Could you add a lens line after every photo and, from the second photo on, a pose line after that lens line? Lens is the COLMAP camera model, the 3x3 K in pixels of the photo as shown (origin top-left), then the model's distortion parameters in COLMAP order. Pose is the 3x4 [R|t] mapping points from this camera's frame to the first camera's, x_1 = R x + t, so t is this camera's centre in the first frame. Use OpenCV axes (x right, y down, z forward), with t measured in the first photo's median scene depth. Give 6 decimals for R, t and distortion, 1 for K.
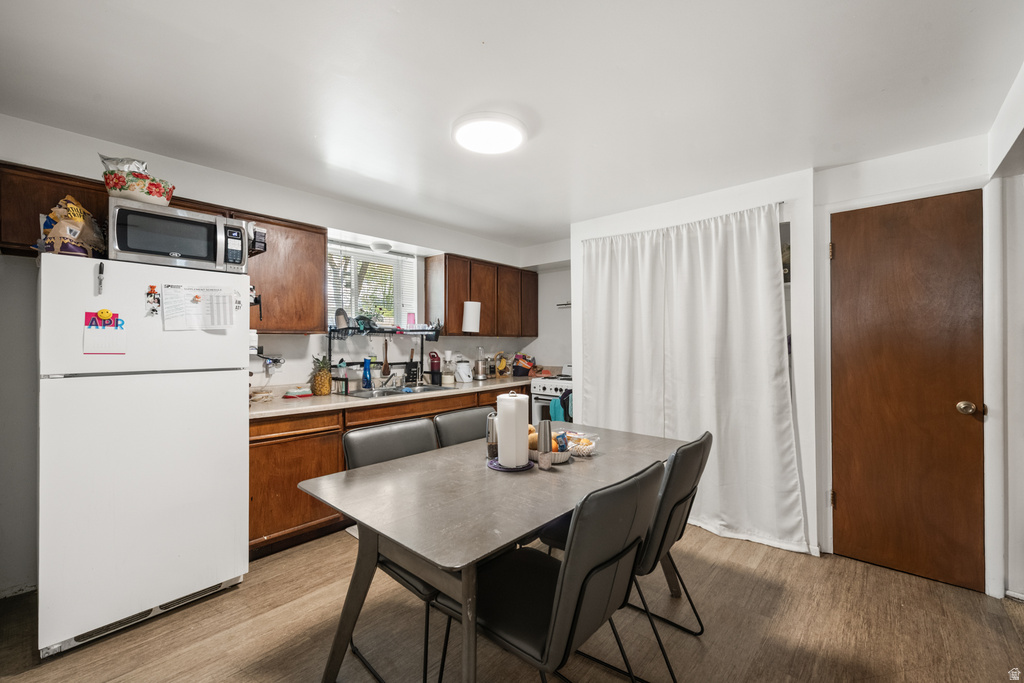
lens RADIAL K [[416.6, 0, 512.0], [0, 416.6, 341.5], [0, 0, 1]] dist [0.017800, -0.000202]
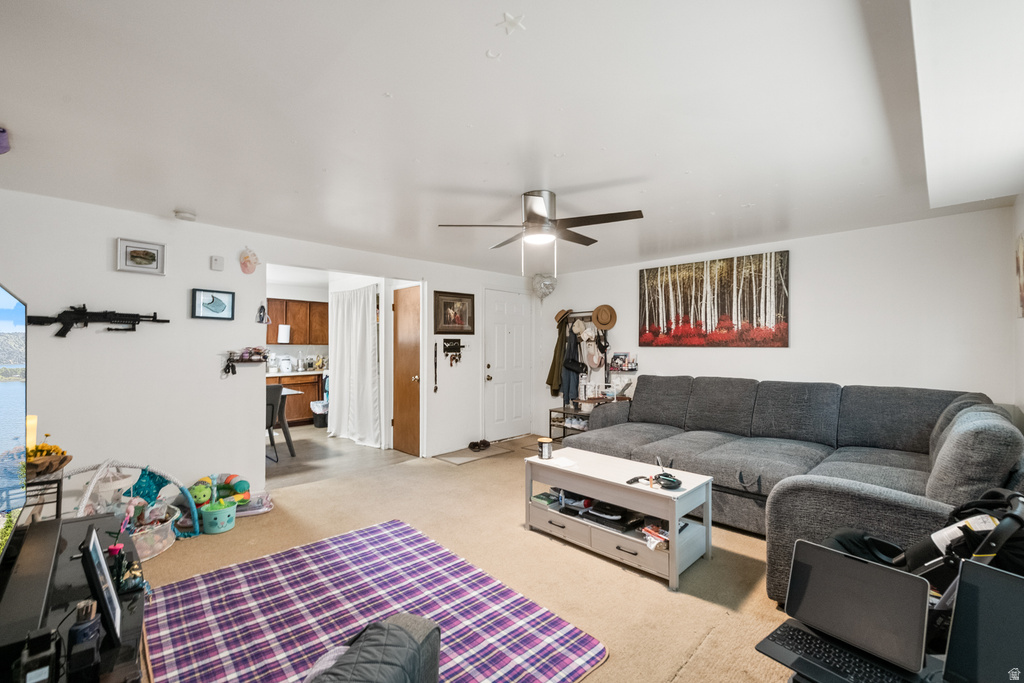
lens RADIAL K [[452.5, 0, 512.0], [0, 452.5, 341.5], [0, 0, 1]] dist [-0.000299, -0.000196]
pose [[0.997681, 0.005105, -0.067866, 0.991187], [-0.005156, 0.999987, -0.000574, -0.031988], [0.067862, 0.000923, 0.997694, -0.827706]]
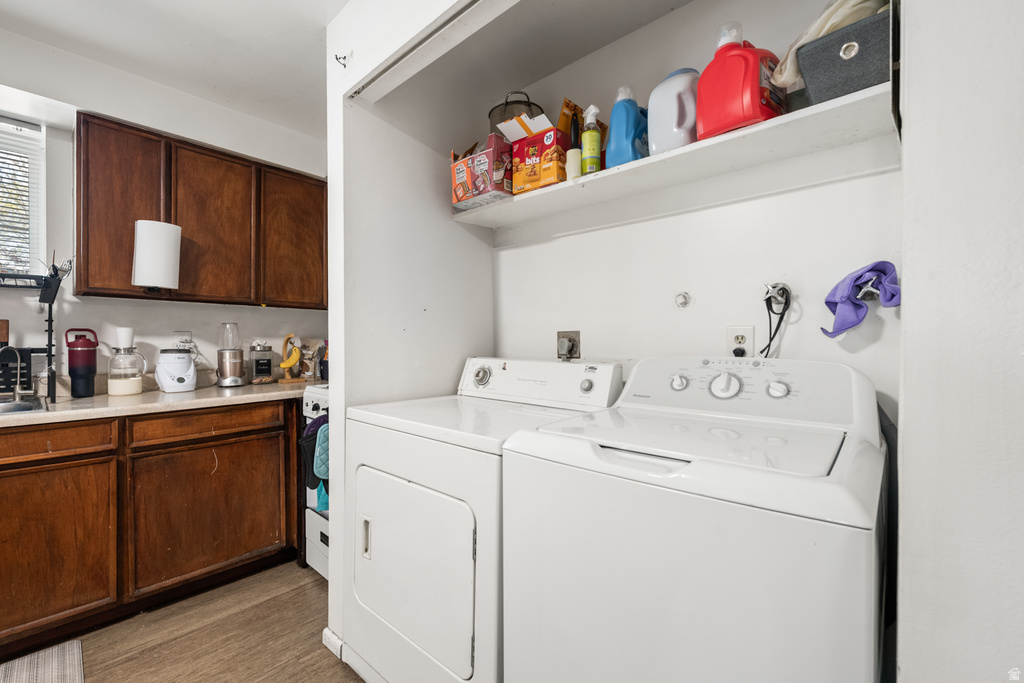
lens RADIAL K [[432.8, 0, 510.8], [0, 432.8, 344.3], [0, 0, 1]] dist [0.001201, -0.000035]
pose [[0.999929, 0.009759, -0.006833, 0.312854], [-0.009682, 0.999890, 0.011193, 0.033427], [0.006941, -0.011126, 0.999914, 0.515763]]
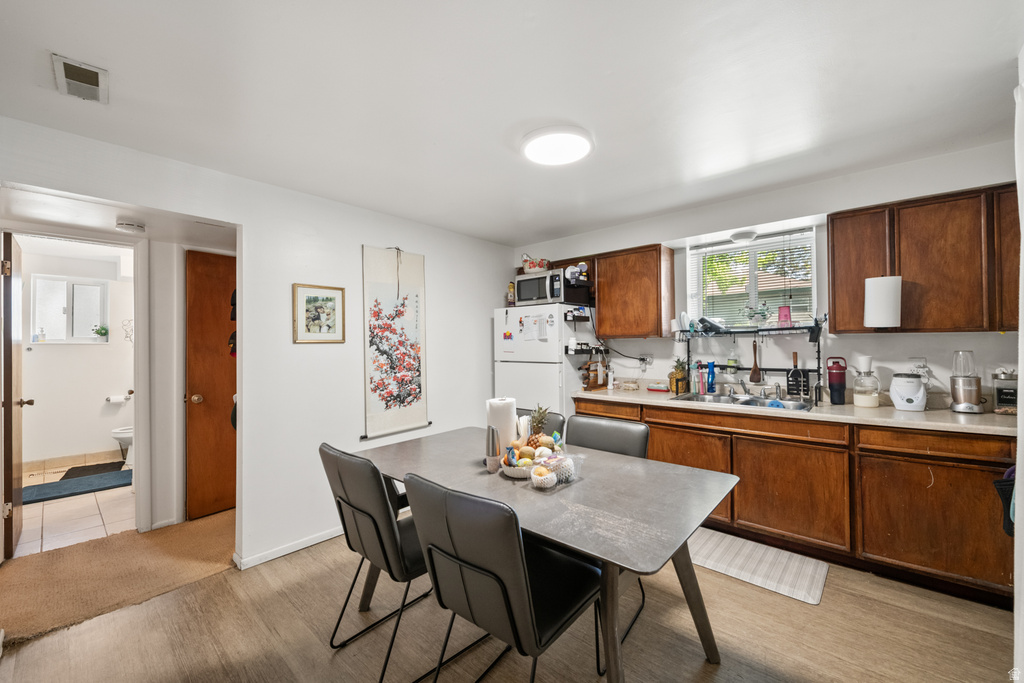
lens RADIAL K [[400.7, 0, 512.0], [0, 400.7, 341.5], [0, 0, 1]] dist [-0.012007, -0.000196]
pose [[0.002515, -0.000357, -0.999997, 0.484766], [0.017593, 0.999845, -0.000313, -0.010600], [0.999842, -0.017592, 0.002521, 0.464242]]
